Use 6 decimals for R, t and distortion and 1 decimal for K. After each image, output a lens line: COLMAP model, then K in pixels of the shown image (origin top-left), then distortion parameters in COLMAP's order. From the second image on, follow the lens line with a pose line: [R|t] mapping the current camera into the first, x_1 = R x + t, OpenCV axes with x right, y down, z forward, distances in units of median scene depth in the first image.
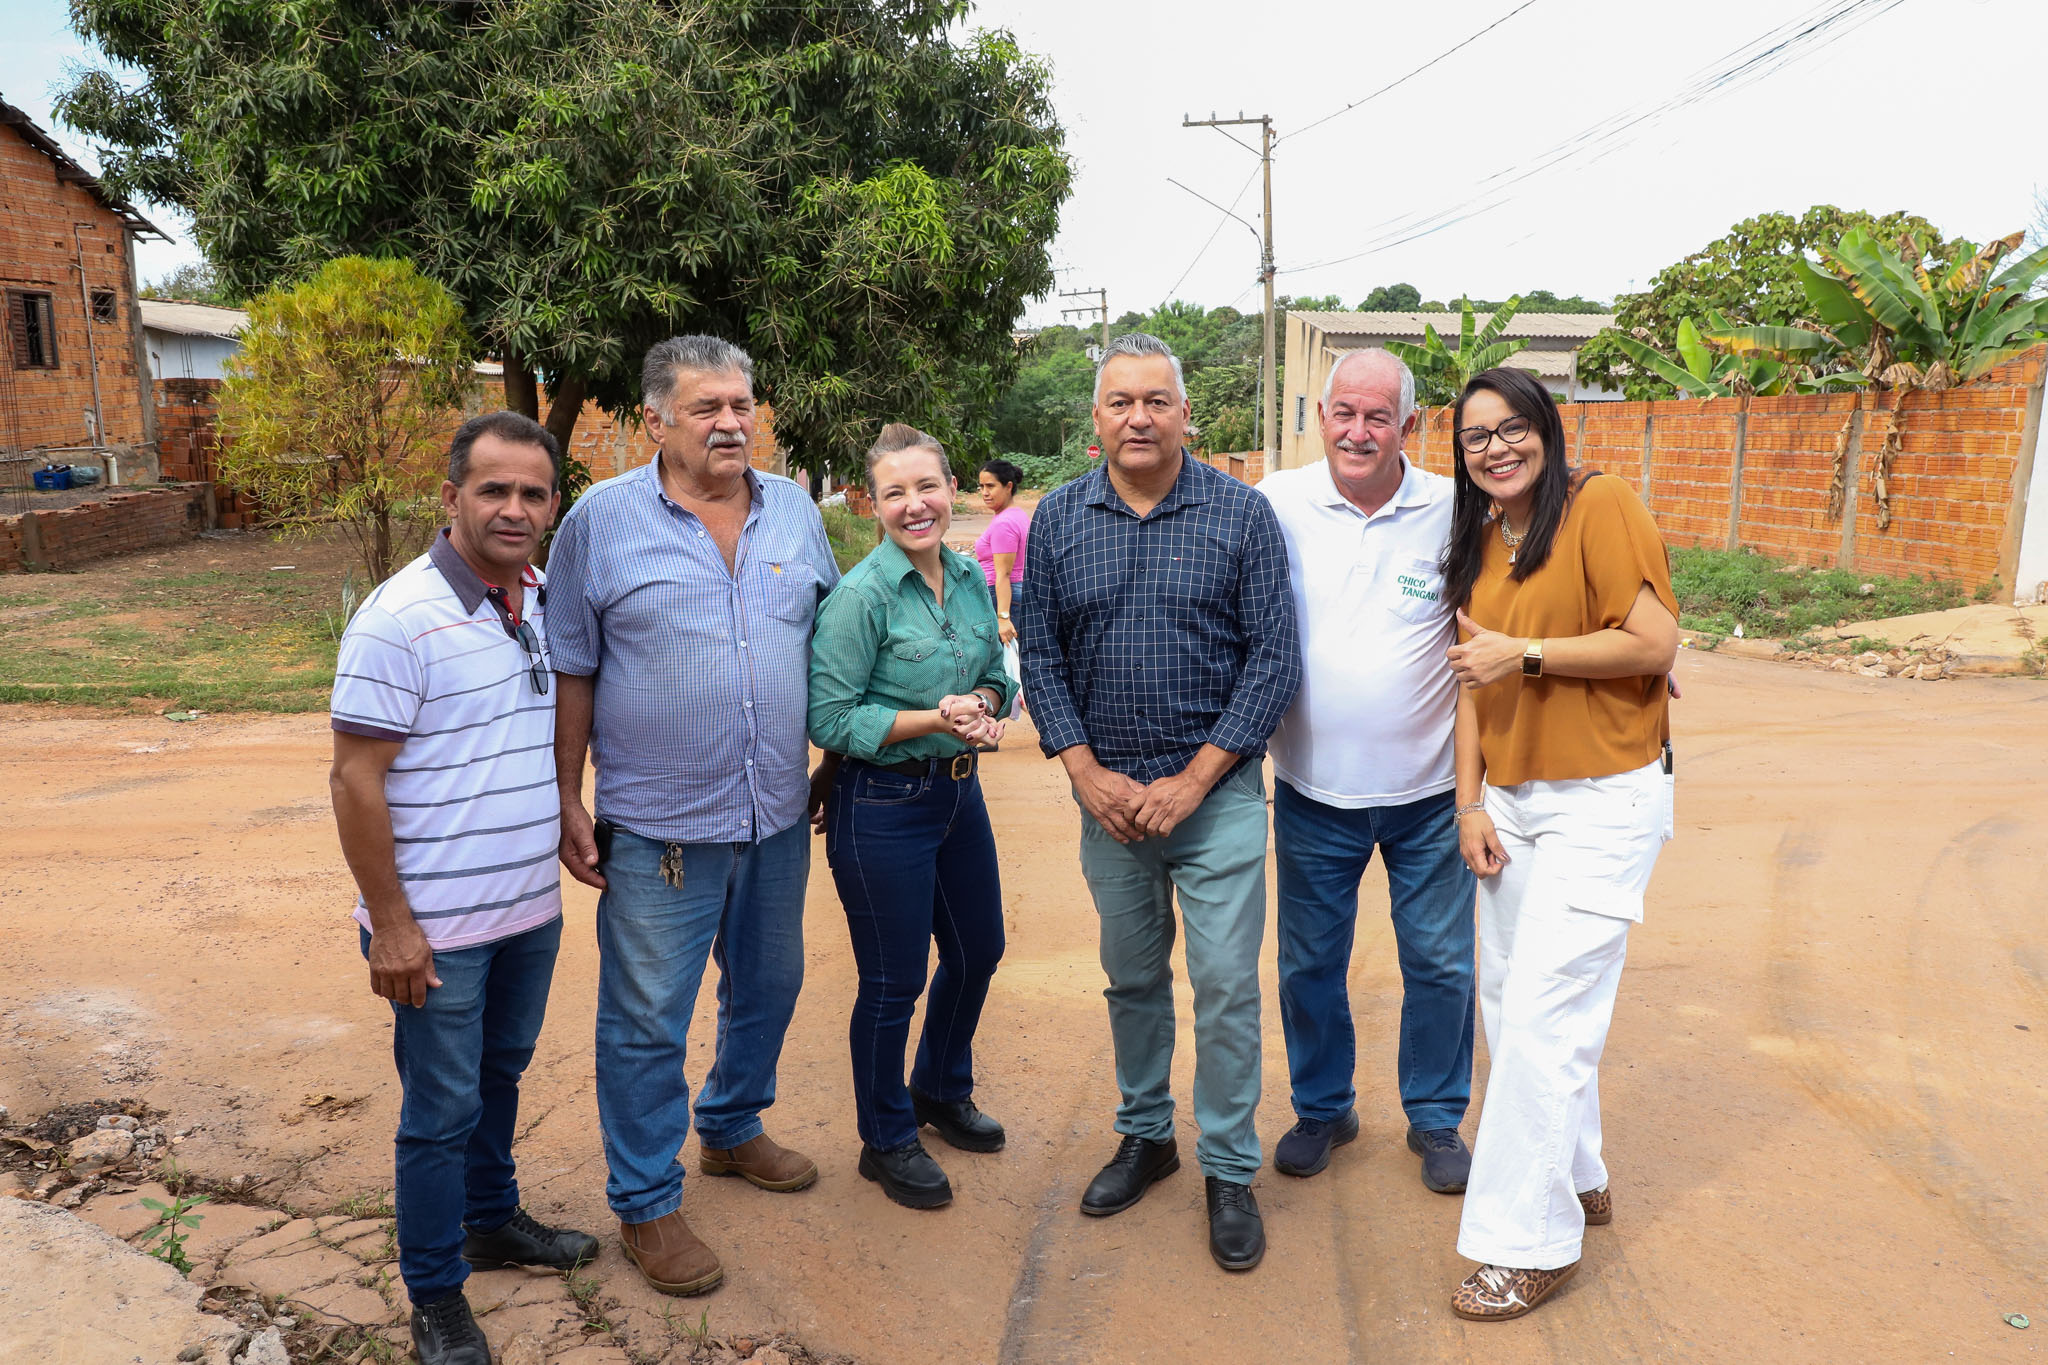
lens RADIAL K [[1464.9, 0, 1024.0], [0, 1464.9, 682.5], [0, 0, 1]] dist [0.015820, -0.009073]
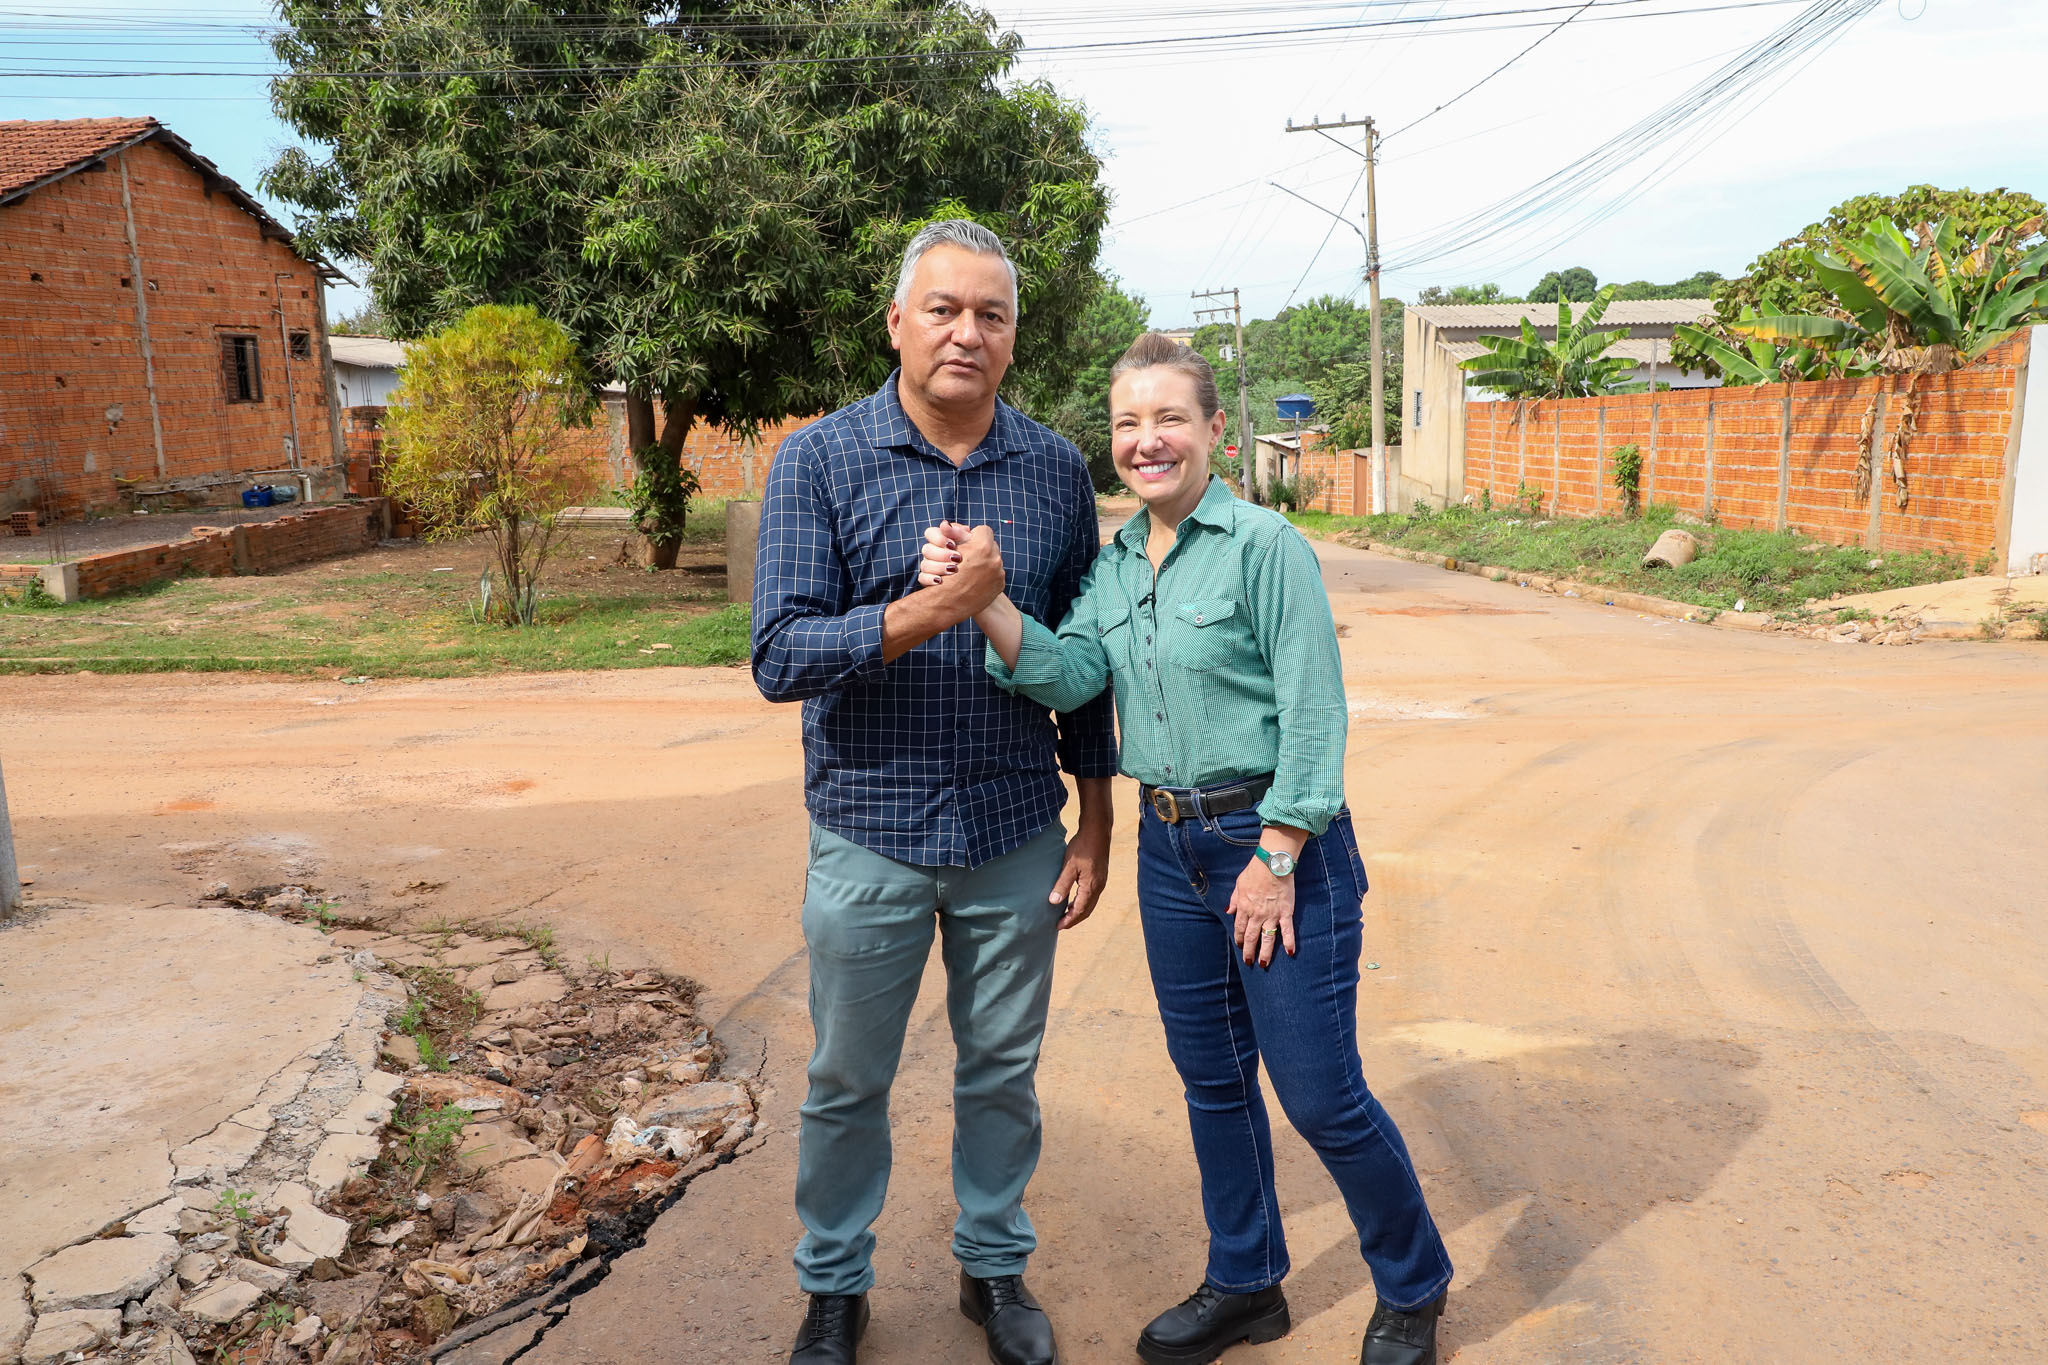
lens RADIAL K [[1534.8, 0, 1024.0], [0, 1534.8, 682.5], [0, 0, 1]] dist [0.004696, 0.004474]
pose [[0.992625, -0.006395, -0.121060, 0.109185], [0.005236, 0.999937, -0.009890, 0.029285], [0.121116, 0.009184, 0.992596, -0.163250]]
